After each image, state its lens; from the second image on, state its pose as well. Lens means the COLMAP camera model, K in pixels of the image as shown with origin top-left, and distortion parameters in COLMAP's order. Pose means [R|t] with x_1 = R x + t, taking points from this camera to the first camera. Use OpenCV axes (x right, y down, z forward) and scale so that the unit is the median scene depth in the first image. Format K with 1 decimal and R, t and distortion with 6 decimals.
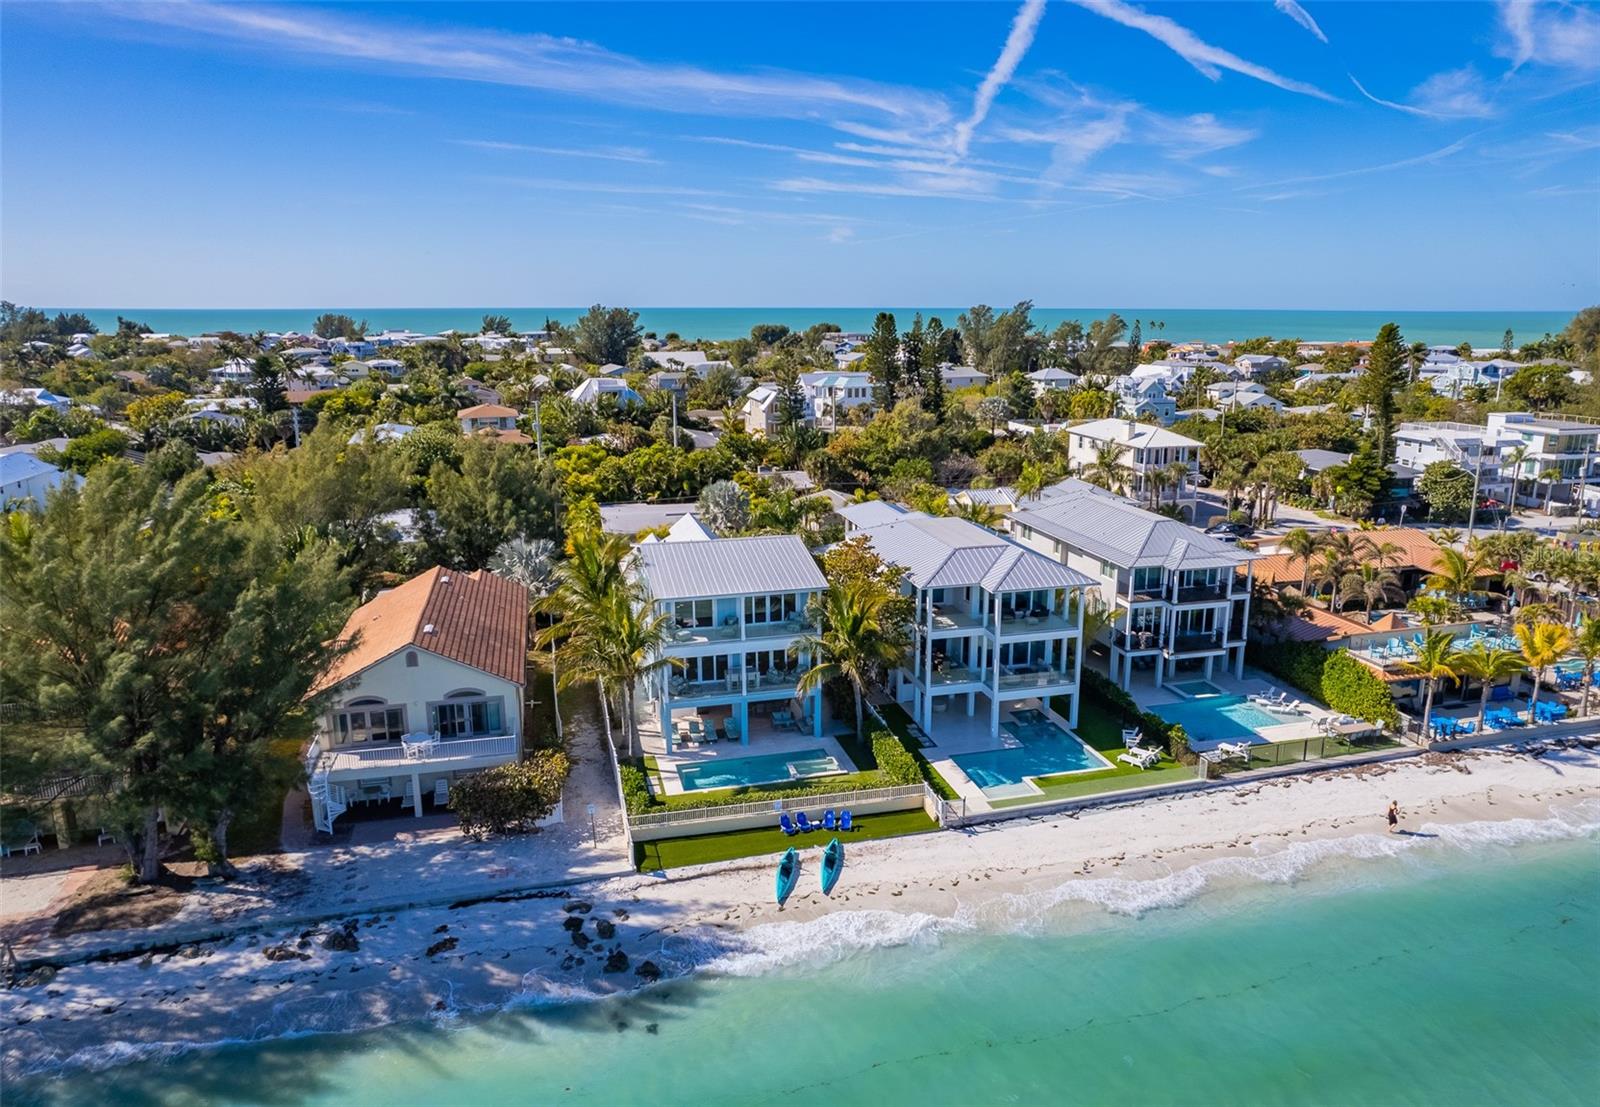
lens RADIAL K [[1083.6, 0, 810.6], [0, 1083.6, 546.6], [0, 0, 1]] dist [-0.009524, 0.004920]
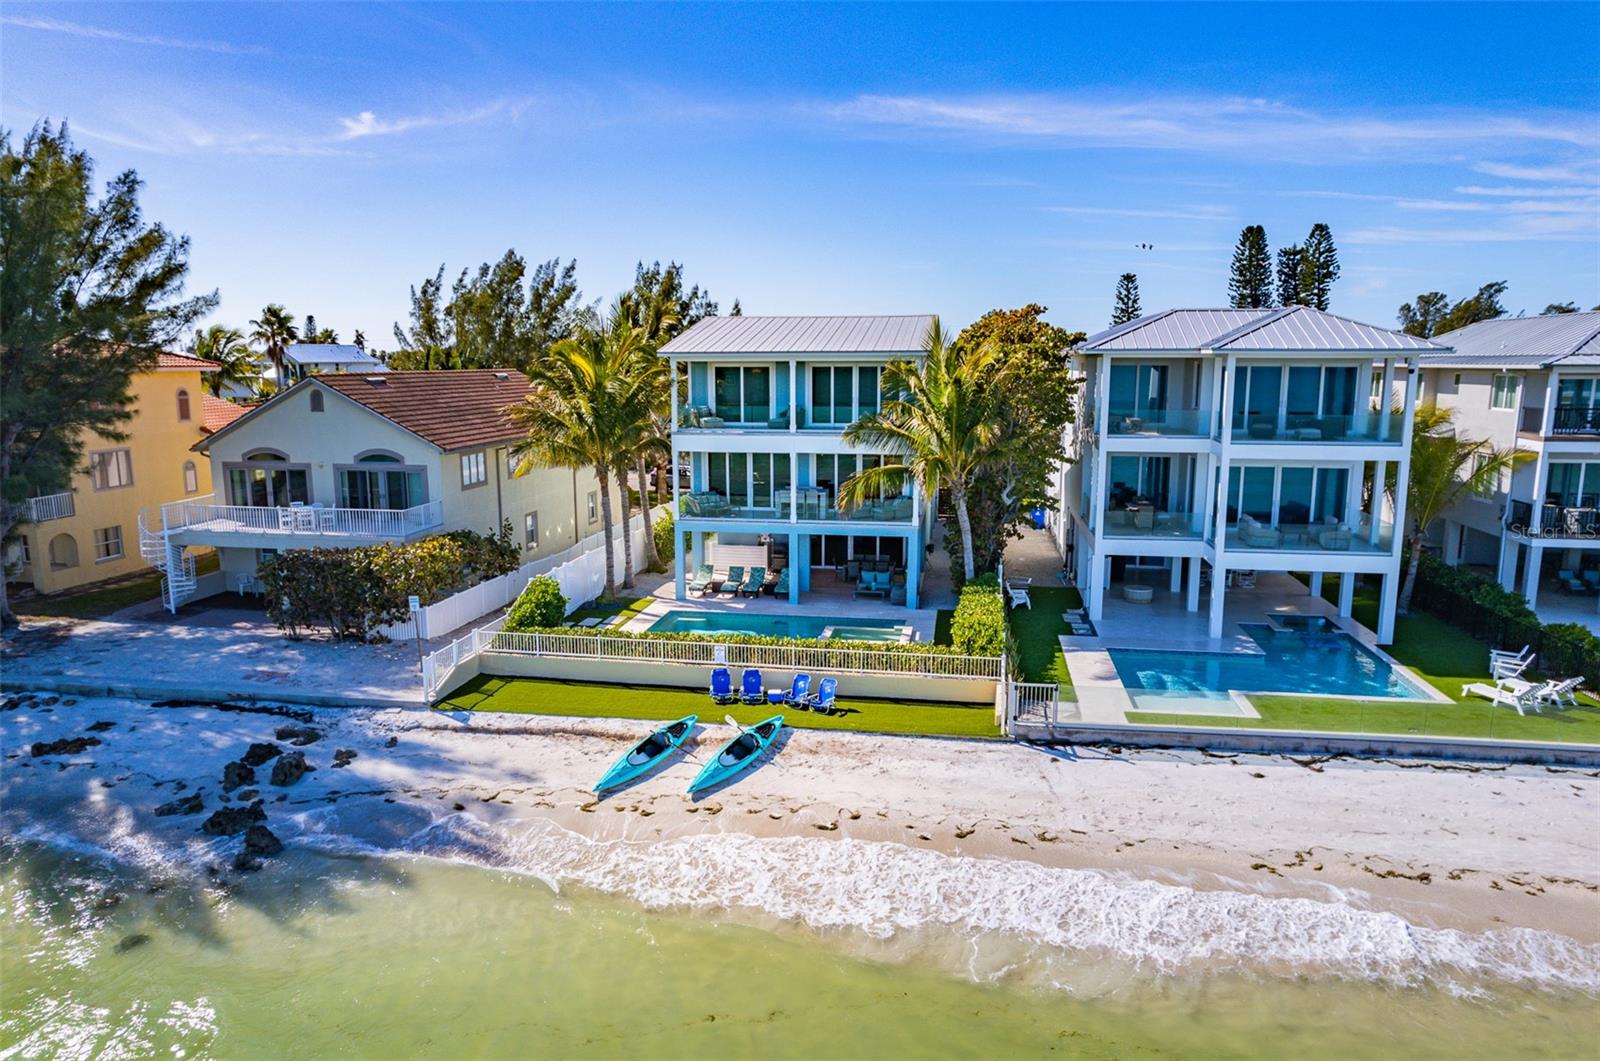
lens RADIAL K [[994.9, 0, 795.3], [0, 994.9, 531.3], [0, 0, 1]] dist [-0.017919, 0.007639]
pose [[0.906548, 0.067613, -0.416652, 0.207973], [-0.091668, 0.995065, -0.037974, 0.182983], [0.412028, 0.072619, 0.908273, 0.514410]]
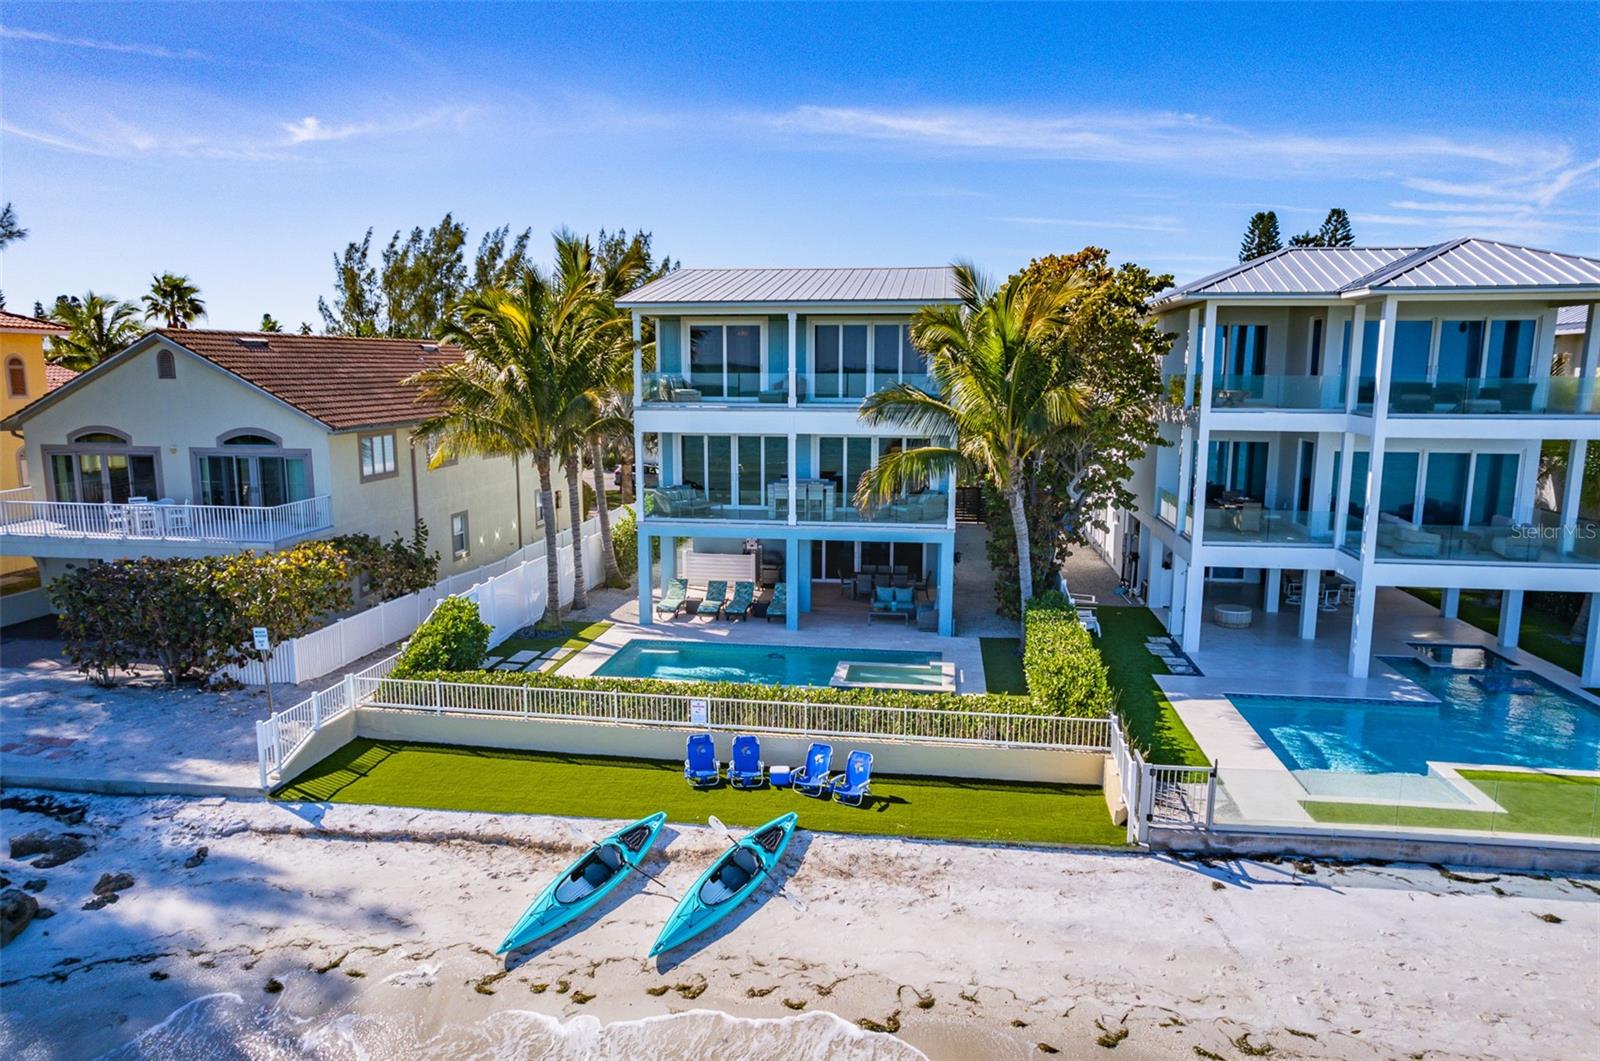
lens RADIAL K [[994.9, 0, 793.8], [0, 994.9, 530.7], [0, 0, 1]] dist [-0.017919, 0.007639]
pose [[0.917731, 0.064774, -0.391884, 0.132315], [-0.090778, 0.994705, -0.048175, 0.179734], [0.386689, 0.079786, 0.918752, 0.645237]]
